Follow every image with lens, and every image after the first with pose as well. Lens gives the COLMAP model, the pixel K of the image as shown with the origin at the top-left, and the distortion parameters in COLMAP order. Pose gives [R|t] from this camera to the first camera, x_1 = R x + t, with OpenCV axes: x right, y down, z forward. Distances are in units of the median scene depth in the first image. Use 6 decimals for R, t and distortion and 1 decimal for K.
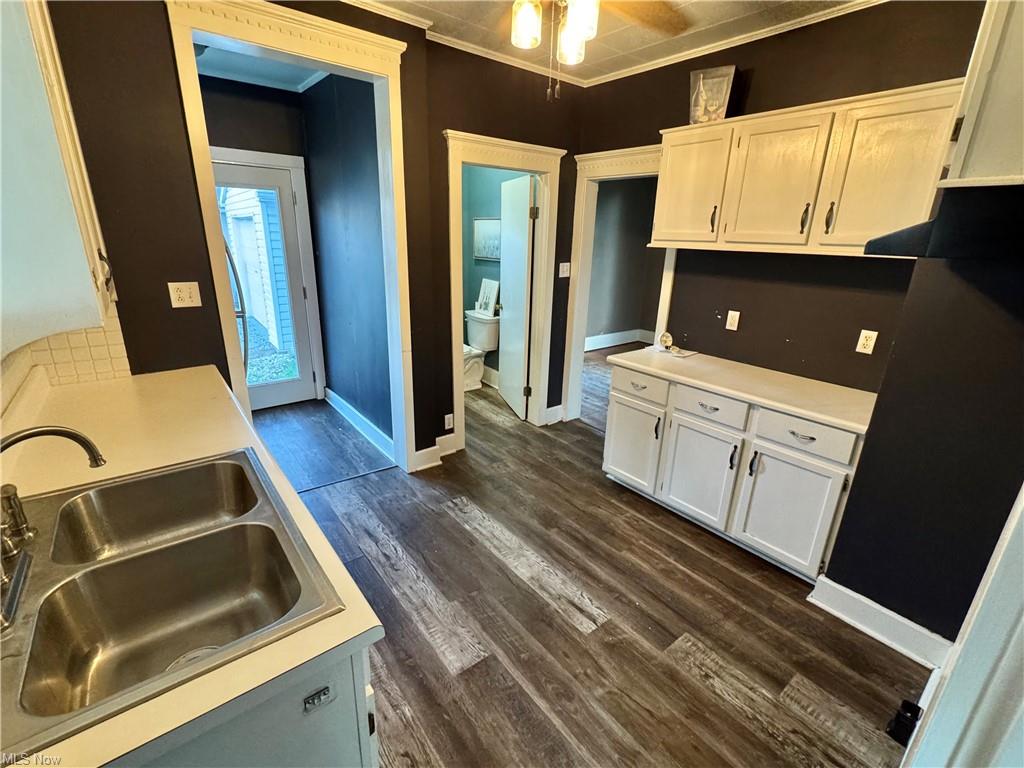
lens RADIAL K [[458.8, 0, 515.3], [0, 458.8, 384.9], [0, 0, 1]] dist [-0.002370, -0.000384]
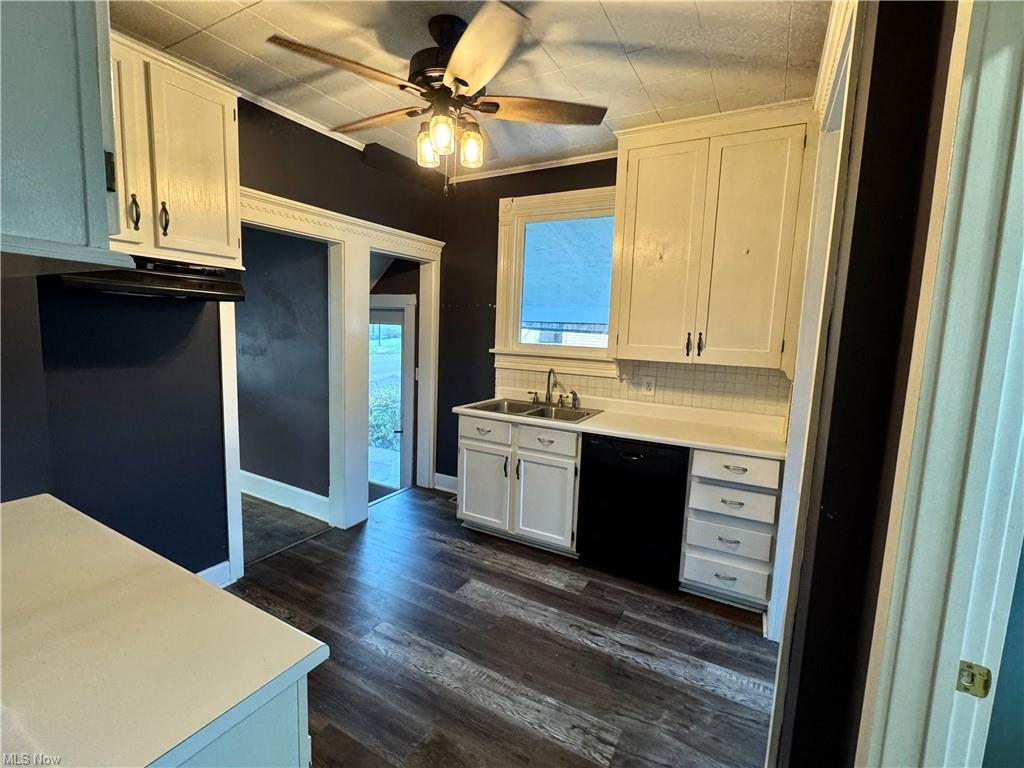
lens RADIAL K [[458.8, 0, 513.0], [0, 458.8, 384.0], [0, 0, 1]] dist [-0.002370, -0.000384]
pose [[-0.923637, -0.020357, -0.382726, 0.242655], [-0.178142, 0.906969, 0.381670, -0.414617], [0.339351, 0.420705, -0.841337, 1.439027]]
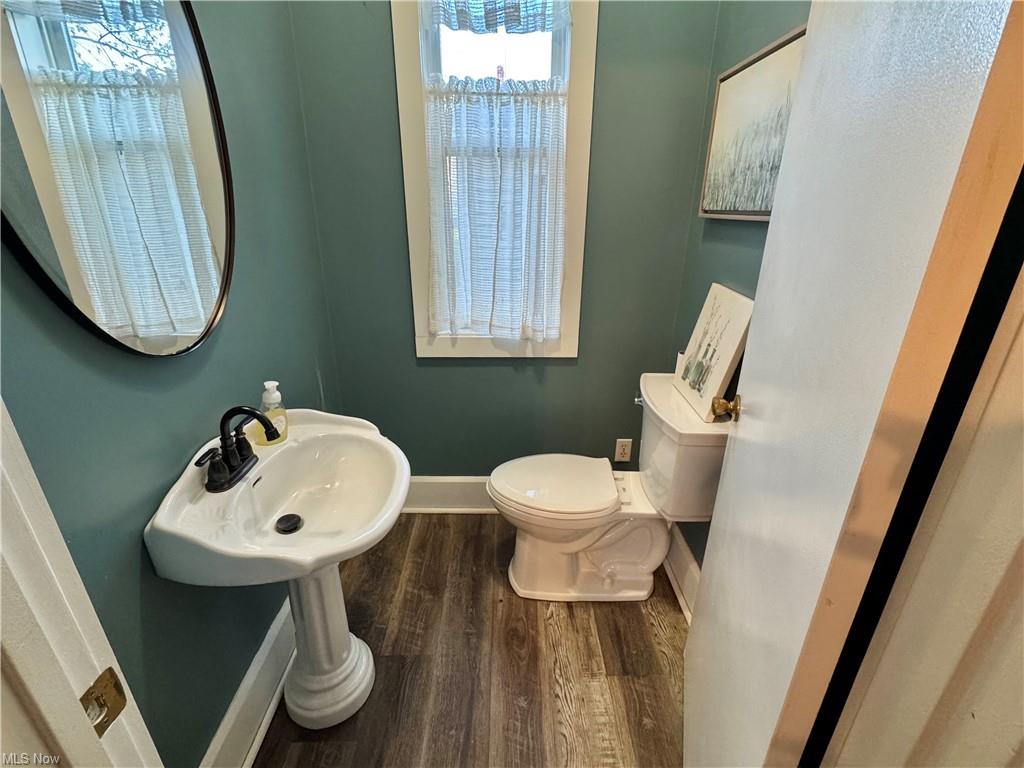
lens RADIAL K [[458.8, 0, 510.9], [0, 458.8, 384.0], [0, 0, 1]] dist [-0.002370, -0.000384]
pose [[0.790798, 0.203851, -0.577134, 0.025329], [-0.175057, 0.978849, 0.105875, -0.341714], [0.586510, 0.017306, 0.809757, 1.316593]]
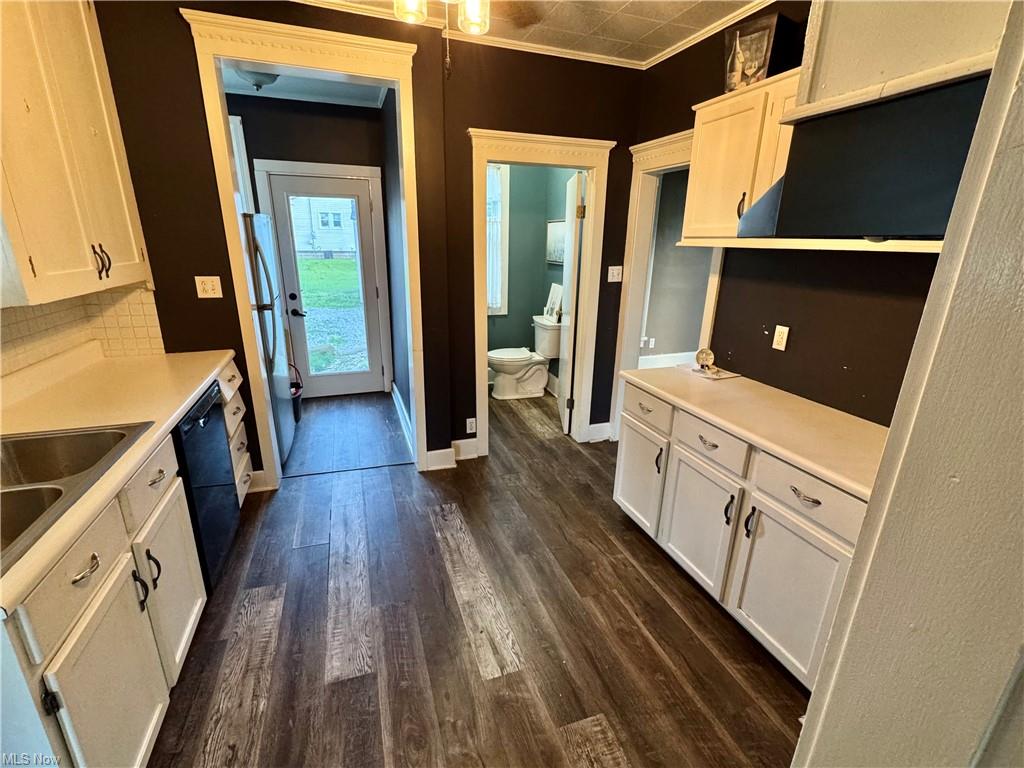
lens RADIAL K [[458.8, 0, 513.7], [0, 458.8, 385.4], [0, 0, 1]] dist [-0.002370, -0.000384]
pose [[0.946300, 0.088016, -0.311078, 0.334055], [-0.093167, 0.995649, -0.001708, -0.017367], [0.309574, 0.030598, 0.950383, 0.127649]]
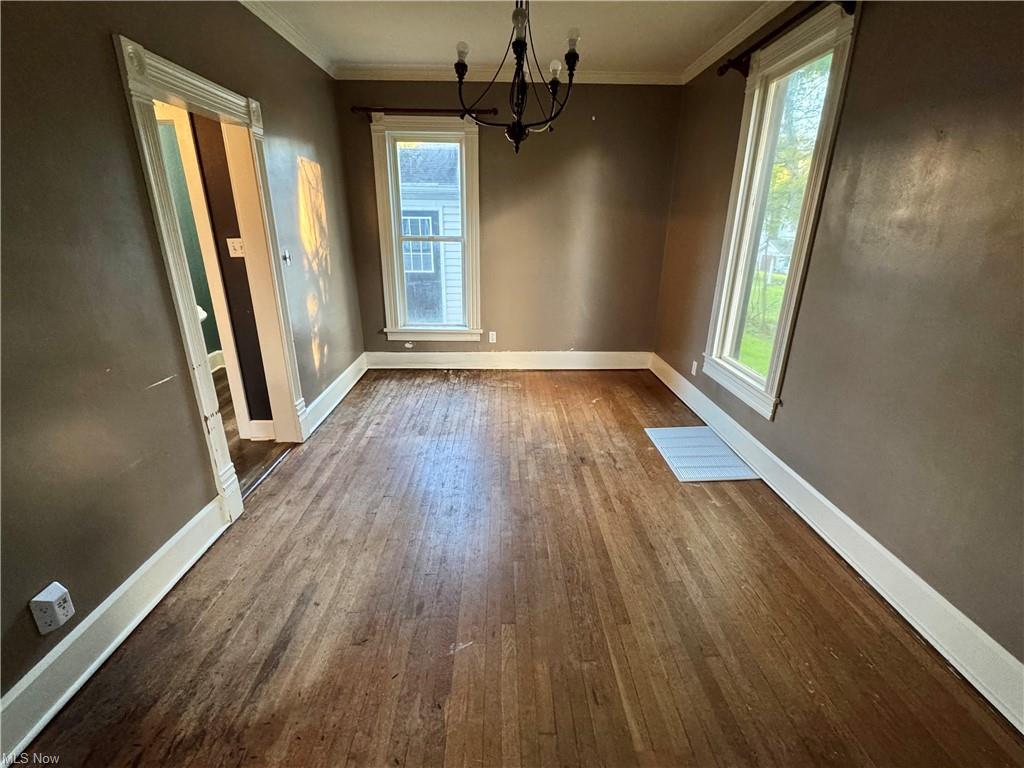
lens RADIAL K [[458.8, 0, 511.4], [0, 458.8, 383.8], [0, 0, 1]] dist [-0.002370, -0.000384]
pose [[0.795073, 0.180230, -0.579116, 1.469402], [-0.176479, 0.982260, 0.063406, -0.238854], [0.580270, 0.051789, 0.812776, 0.995172]]
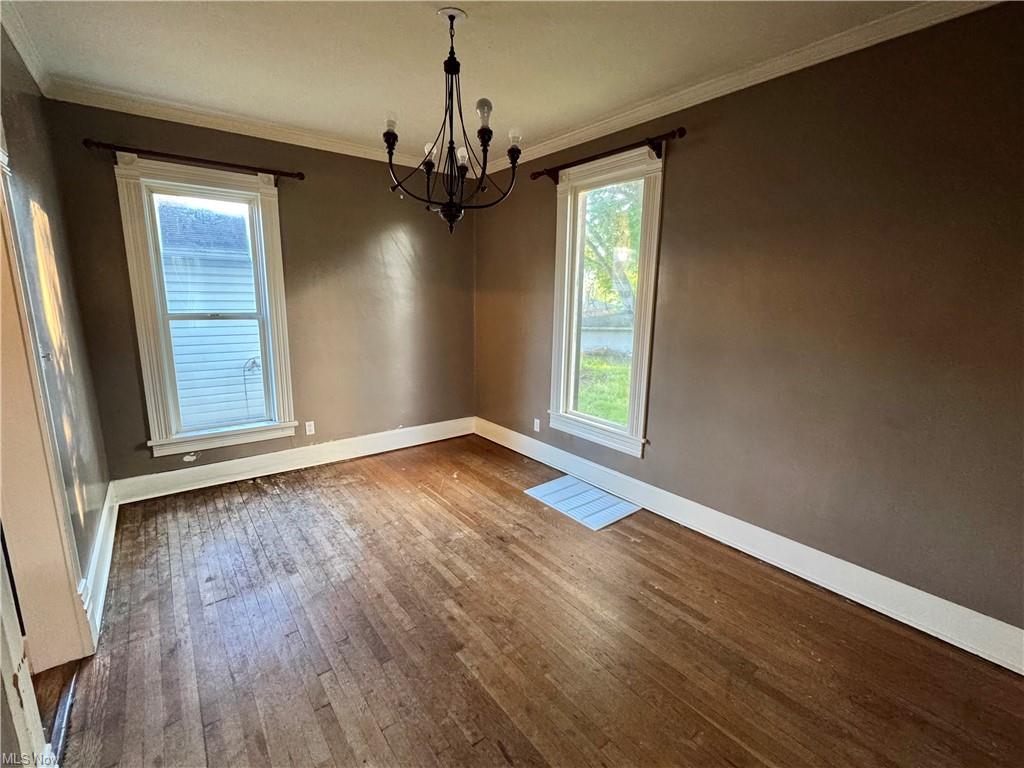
lens RADIAL K [[458.8, 0, 514.1], [0, 458.8, 386.2], [0, 0, 1]] dist [-0.002370, -0.000384]
pose [[0.999772, -0.010399, -0.018636, 1.004794], [0.008125, 0.992957, -0.118197, -0.244967], [0.019734, 0.118019, 0.992815, 0.900195]]
